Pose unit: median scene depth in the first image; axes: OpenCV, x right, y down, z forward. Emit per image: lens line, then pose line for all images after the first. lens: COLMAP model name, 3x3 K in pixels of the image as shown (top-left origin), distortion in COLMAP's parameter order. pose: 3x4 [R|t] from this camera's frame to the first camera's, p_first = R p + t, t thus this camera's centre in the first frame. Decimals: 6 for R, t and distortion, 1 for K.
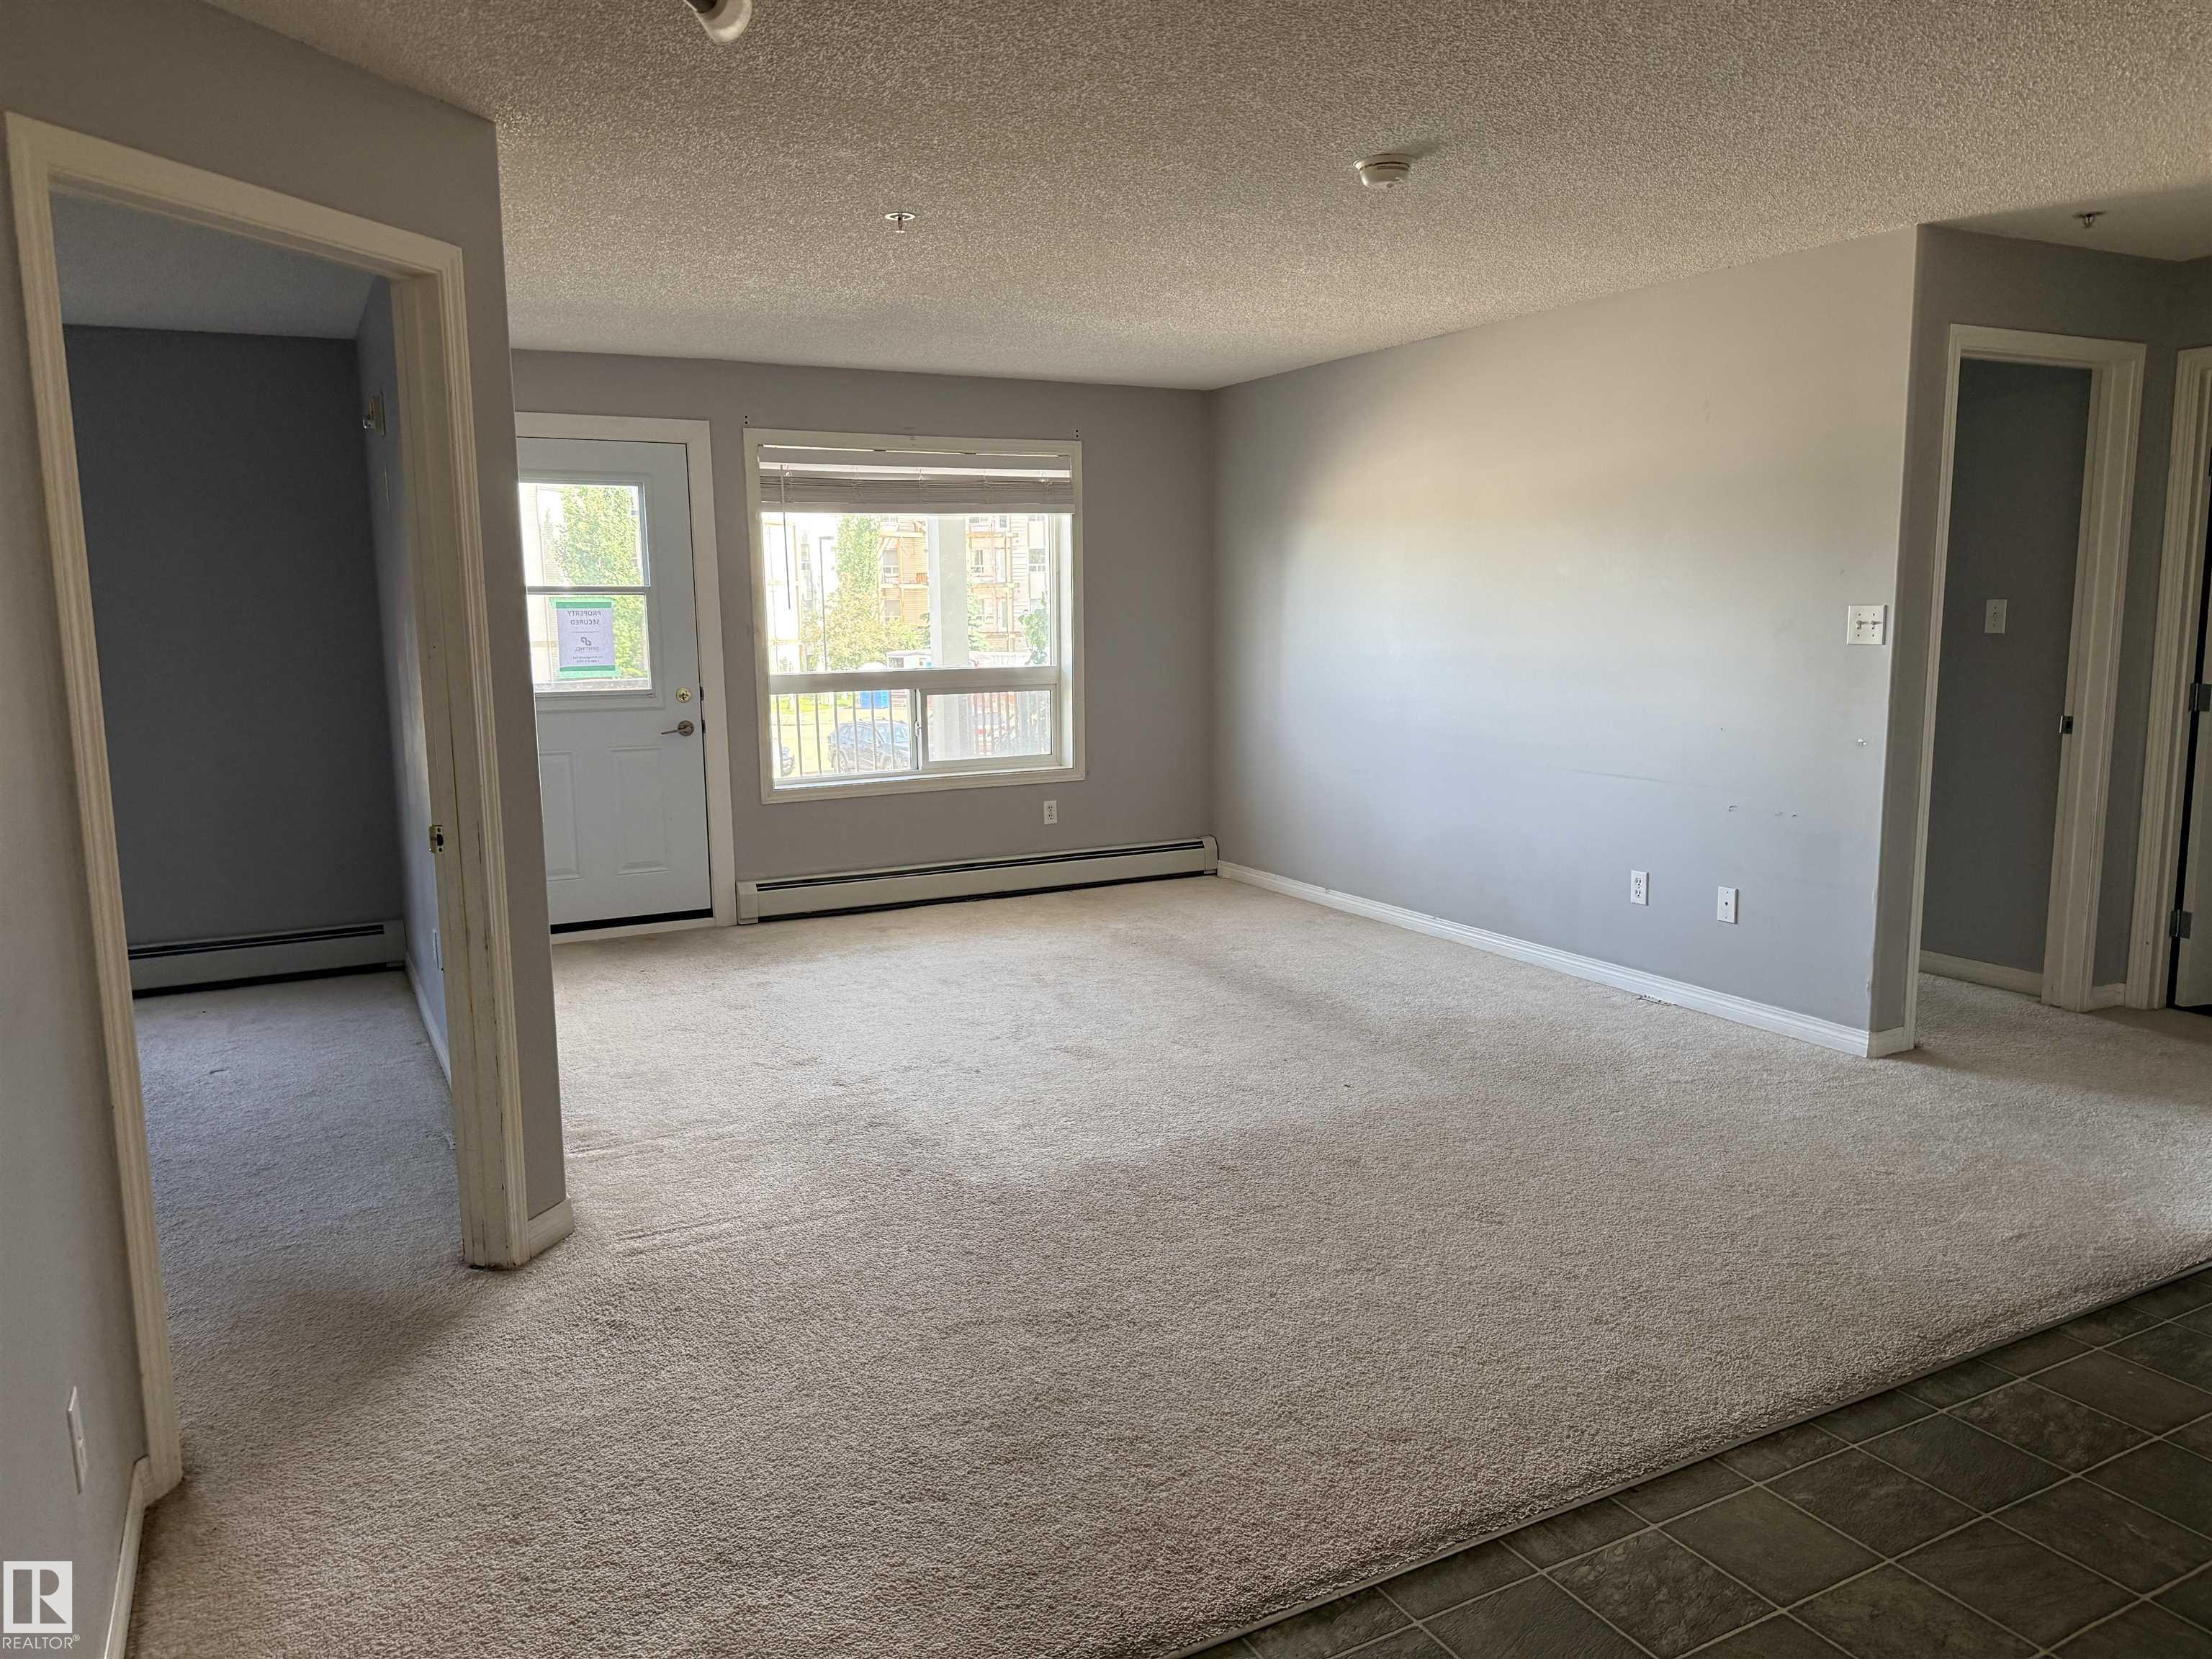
lens RADIAL K [[1539.7, 0, 1094.7], [0, 1539.7, 823.5], [0, 0, 1]] dist [0.142640, -0.243559]
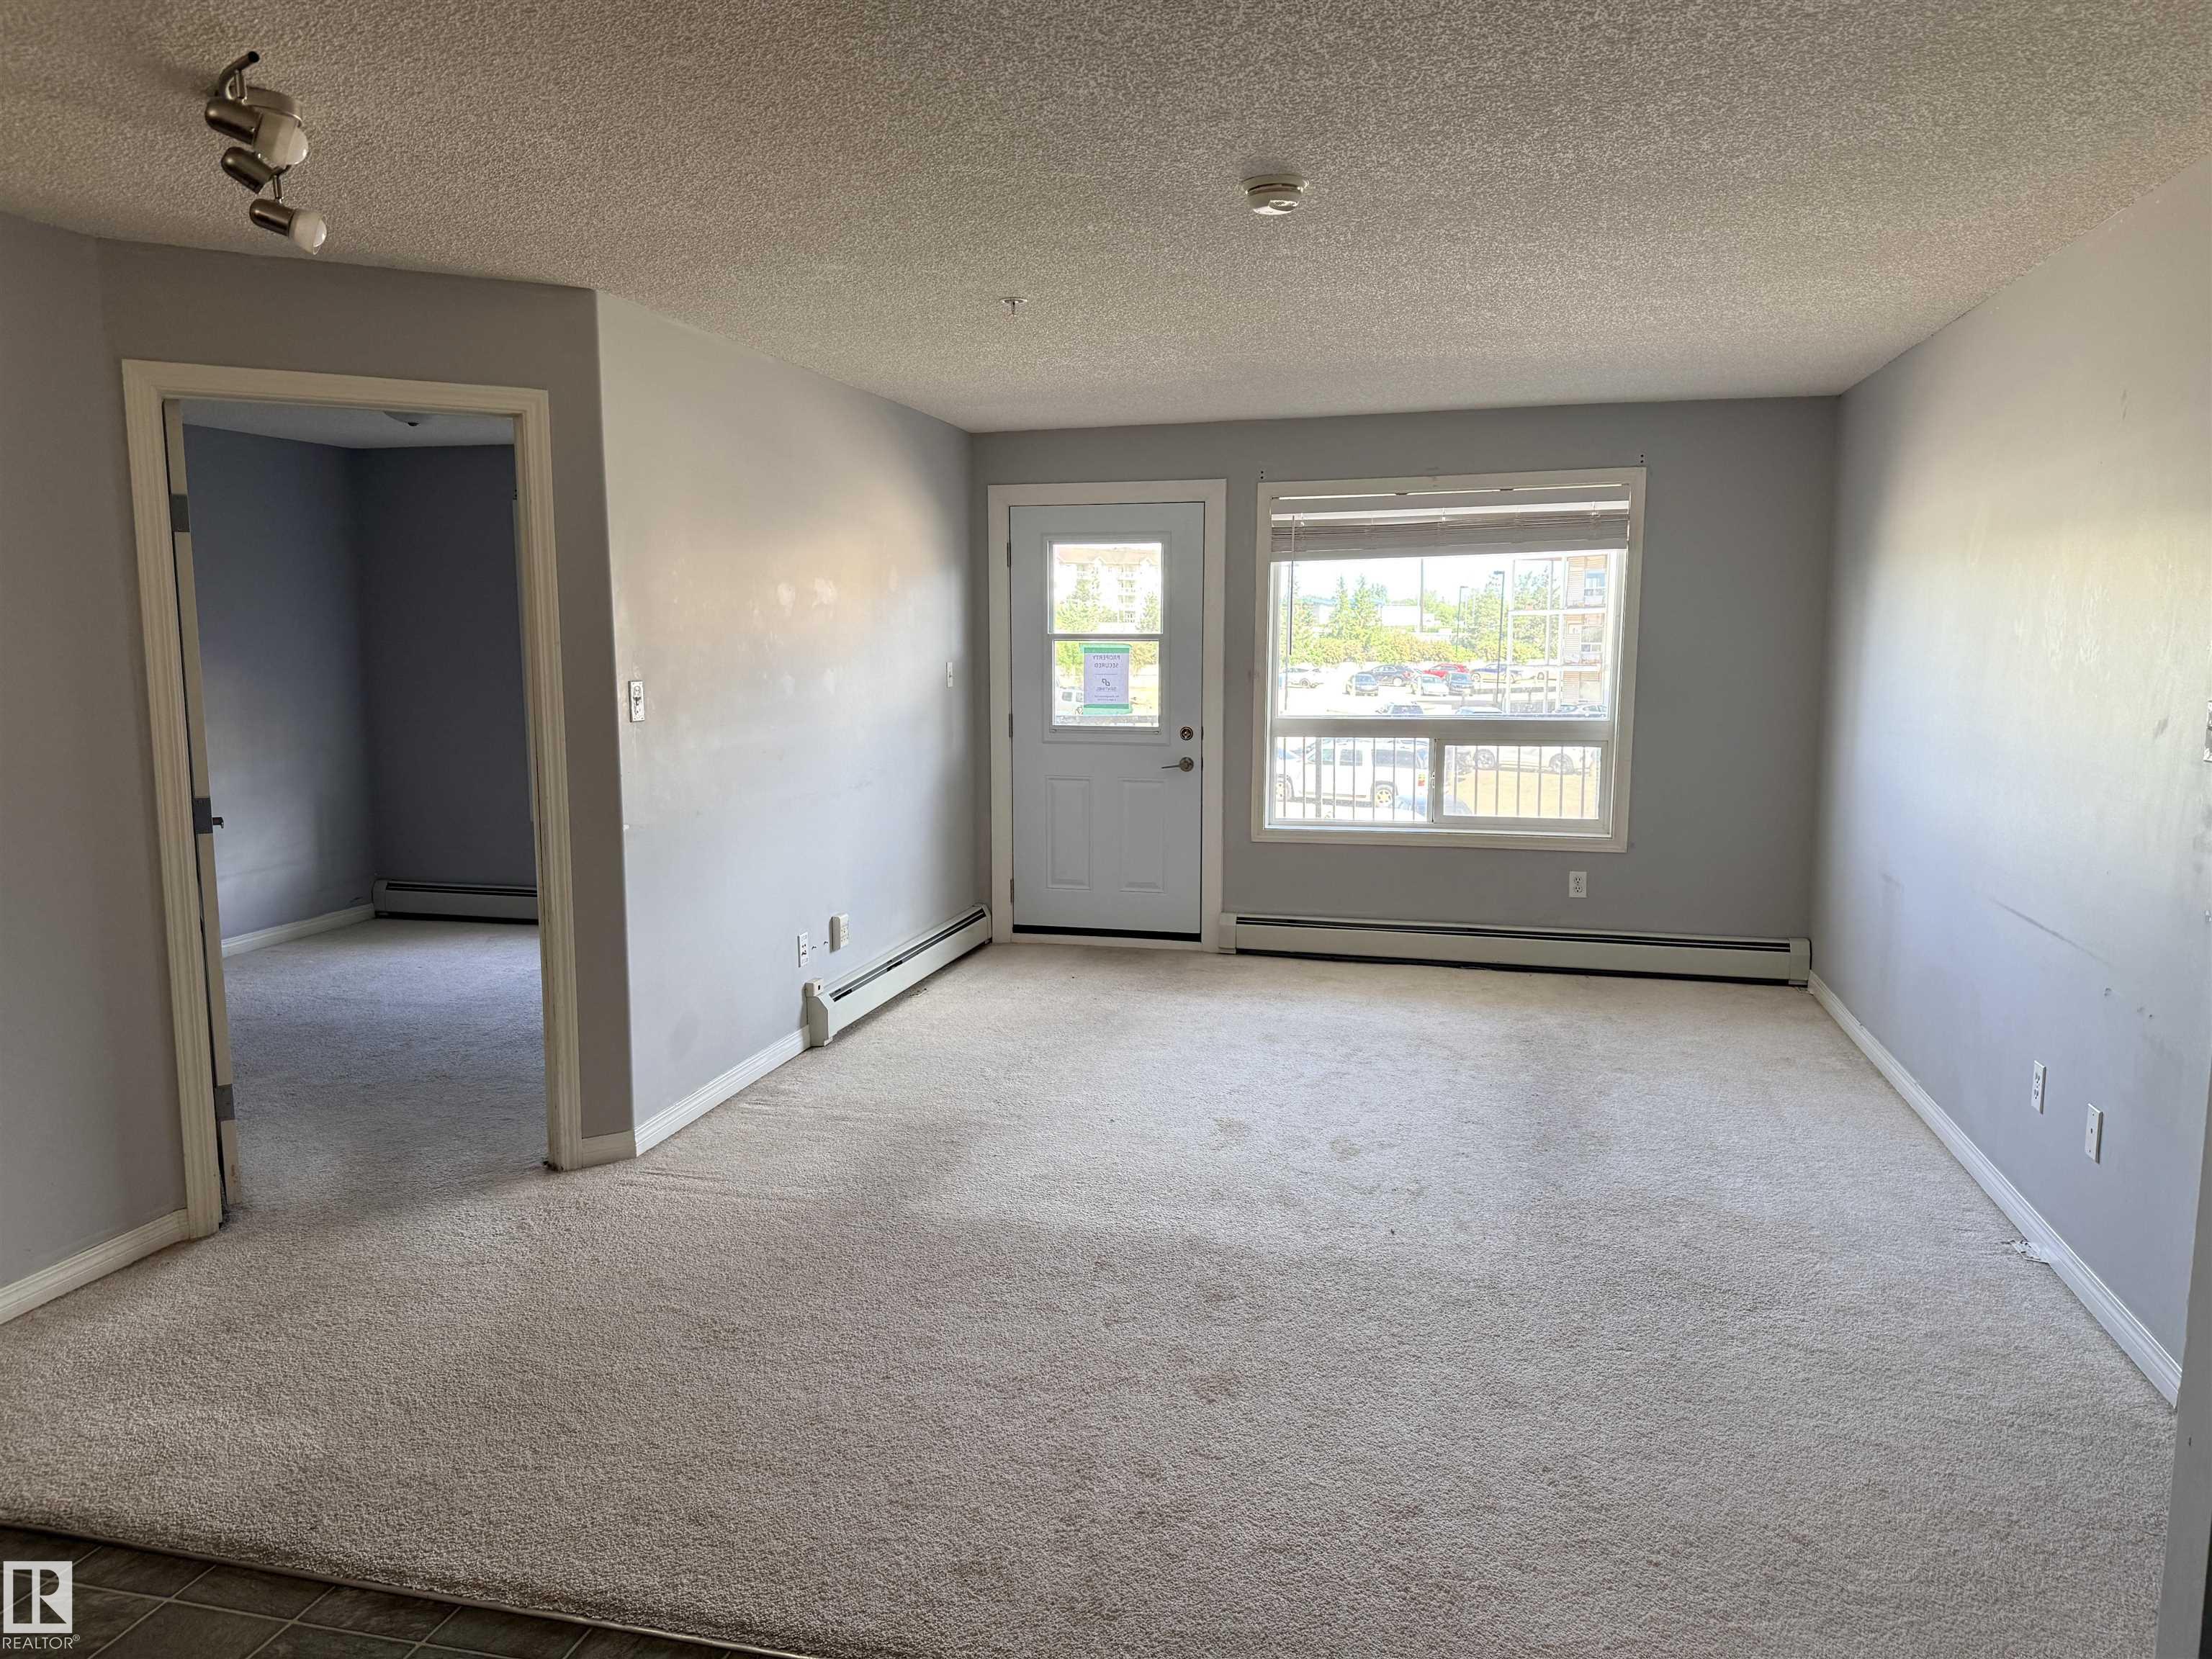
lens RADIAL K [[1539.7, 0, 1094.7], [0, 1539.7, 823.5], [0, 0, 1]] dist [0.142640, -0.243559]
pose [[0.740892, 0.094079, -0.665002, 0.399603], [-0.102630, 0.994371, 0.026333, -0.041336], [0.663736, 0.048740, 0.746377, 0.157410]]
